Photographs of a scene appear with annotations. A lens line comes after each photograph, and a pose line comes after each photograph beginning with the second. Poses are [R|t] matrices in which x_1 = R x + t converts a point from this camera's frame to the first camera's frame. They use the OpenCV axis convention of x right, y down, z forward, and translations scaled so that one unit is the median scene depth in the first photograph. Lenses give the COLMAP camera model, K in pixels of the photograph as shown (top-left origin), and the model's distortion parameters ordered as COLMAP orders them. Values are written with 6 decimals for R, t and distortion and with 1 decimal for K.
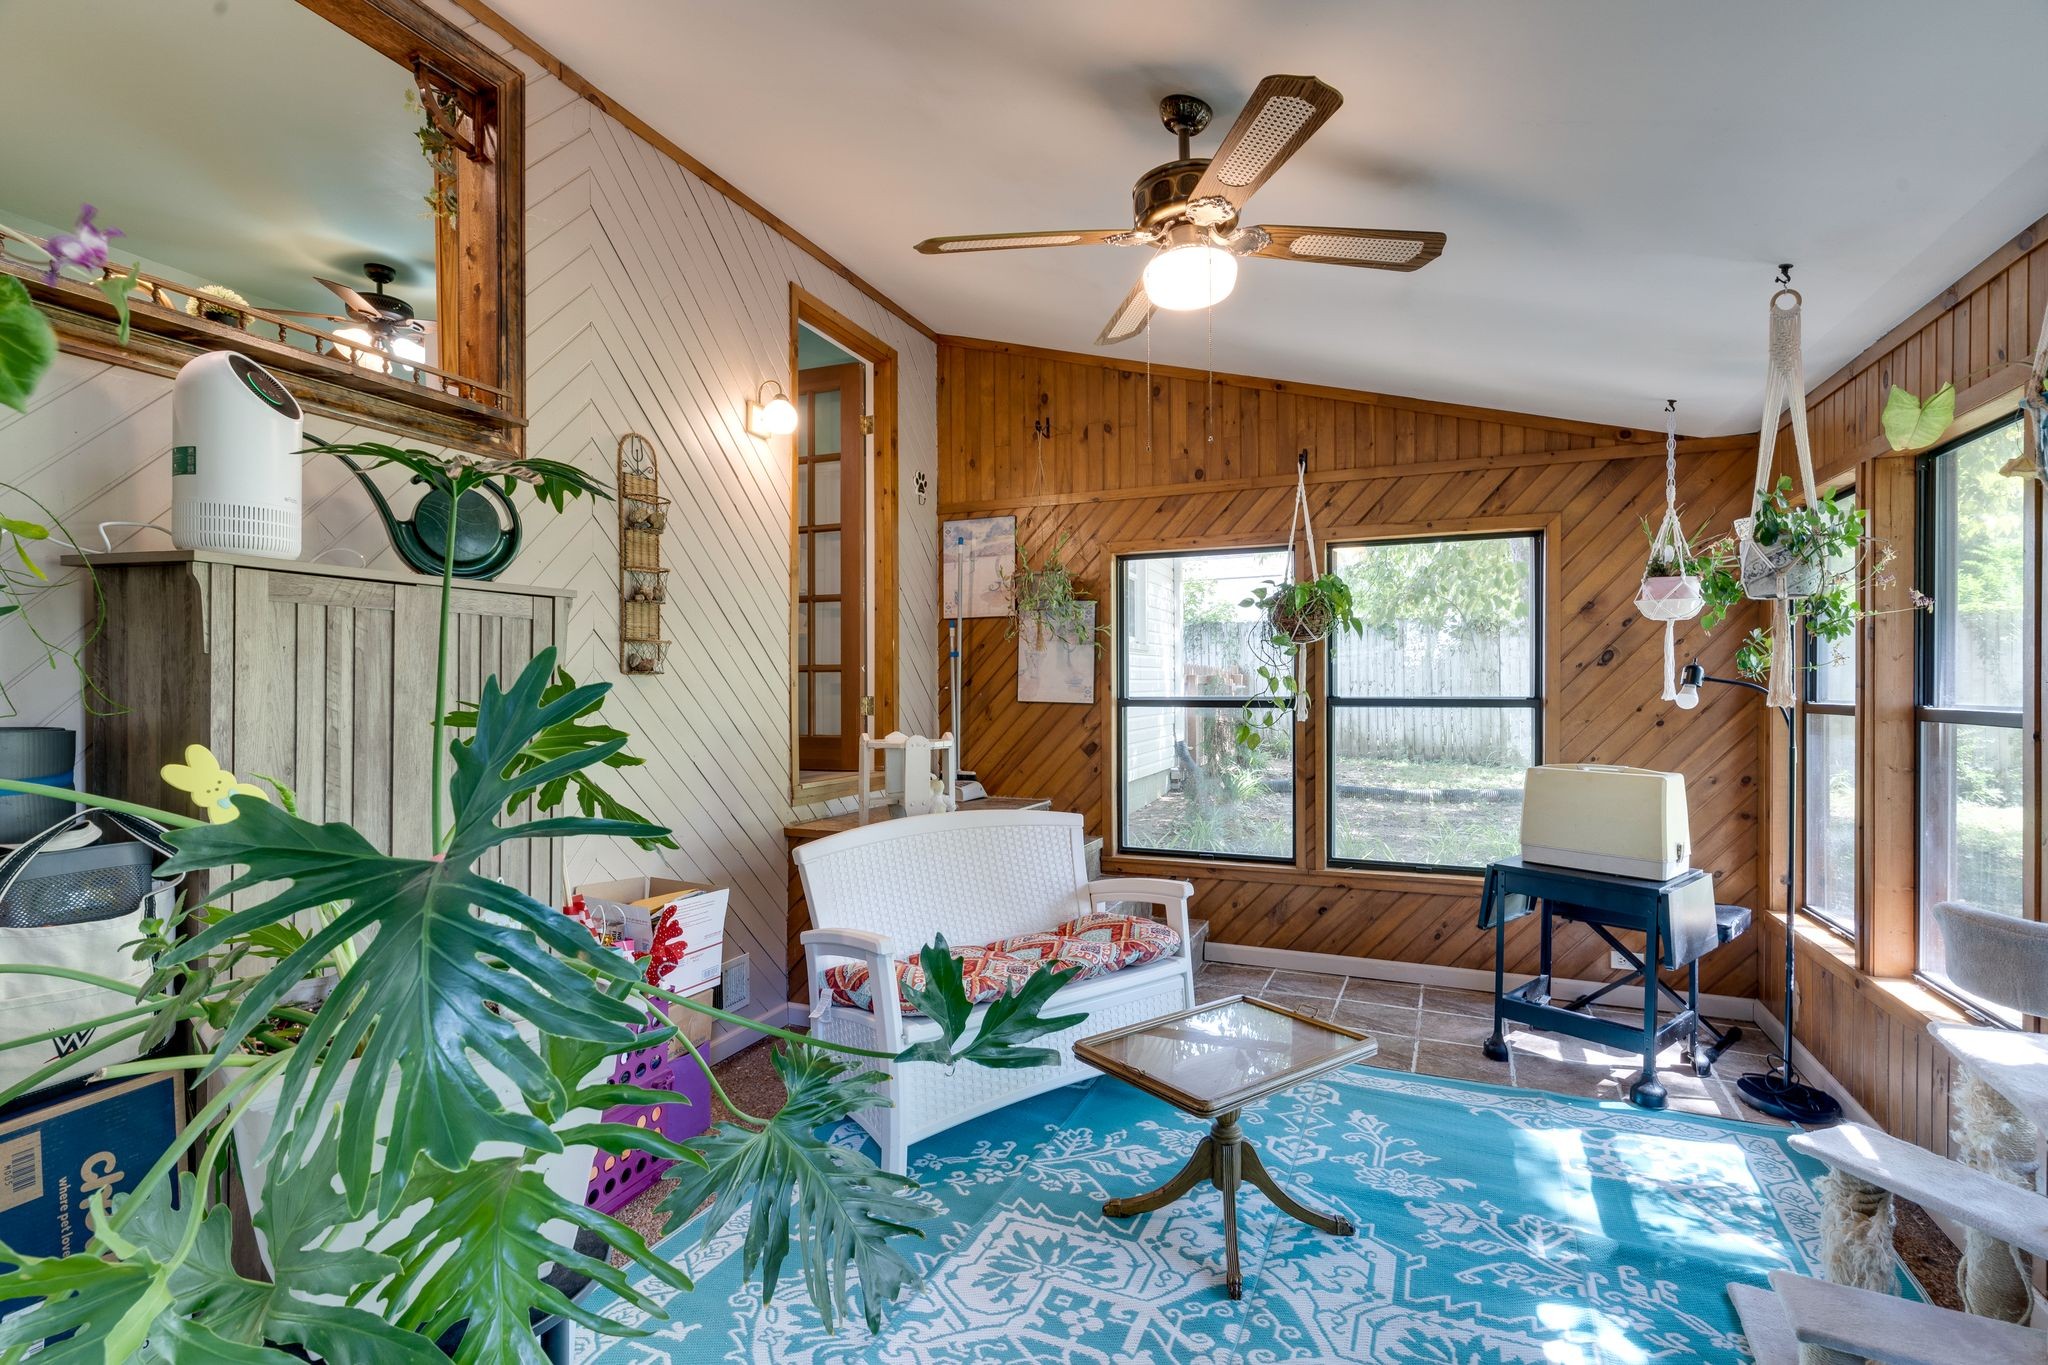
lens RADIAL K [[988.2, 0, 1015.7], [0, 988.2, 685.8], [0, 0, 1]] dist [0.004066, -0.000270]
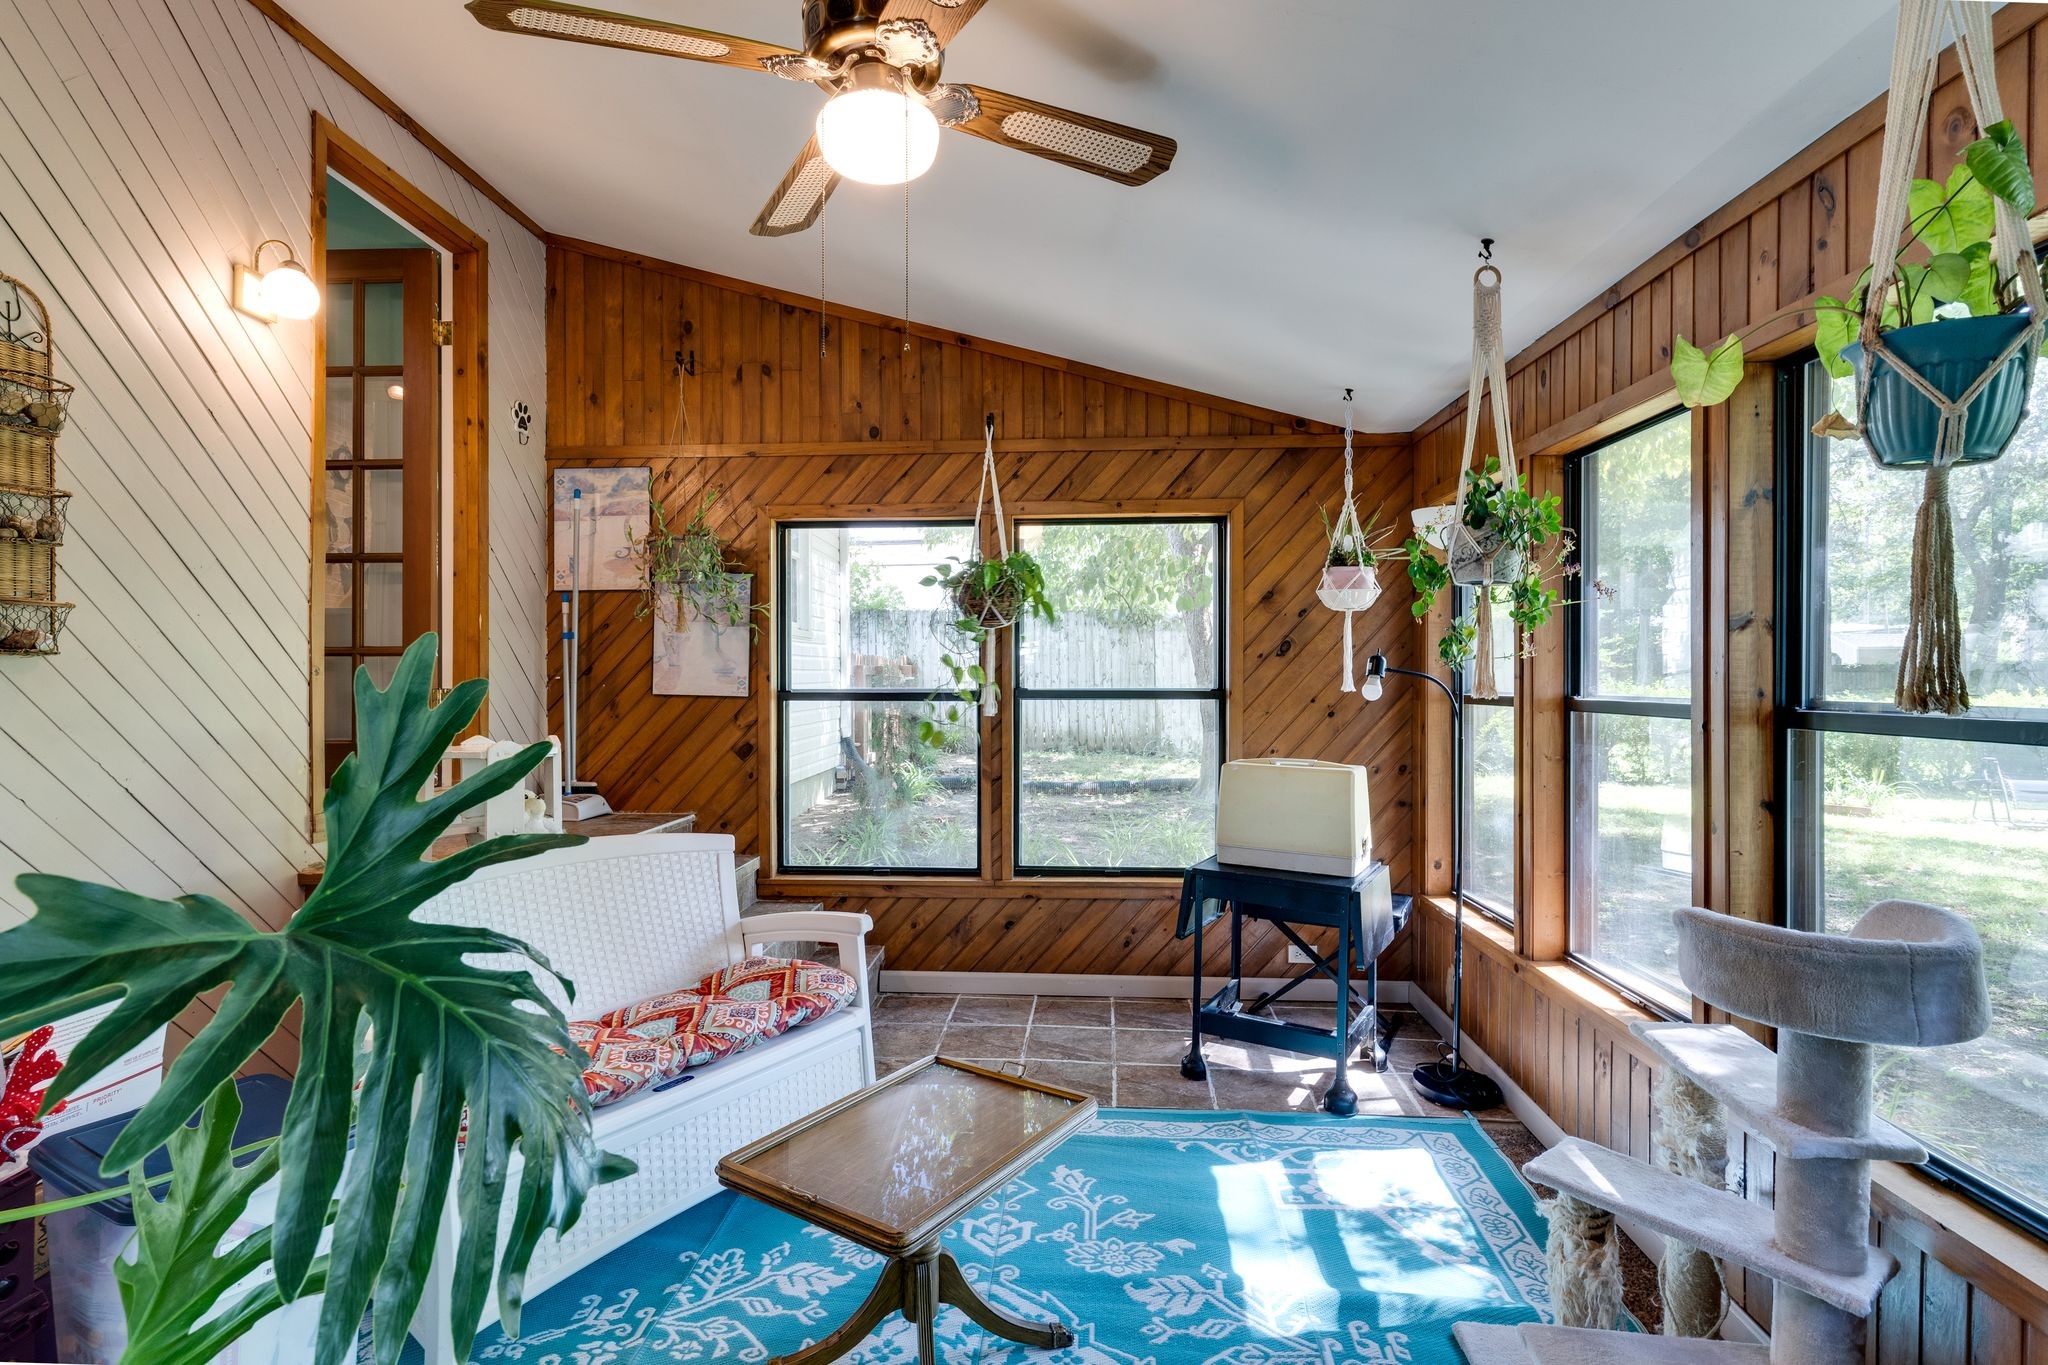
lens RADIAL K [[988.2, 0, 1009.6], [0, 988.2, 678.8], [0, 0, 1]] dist [0.004066, -0.000270]
pose [[0.944361, 0.002010, 0.328905, 0.016330], [-0.002370, 0.999997, 0.000693, 0.002135], [-0.328902, -0.001434, 0.944363, 0.183444]]
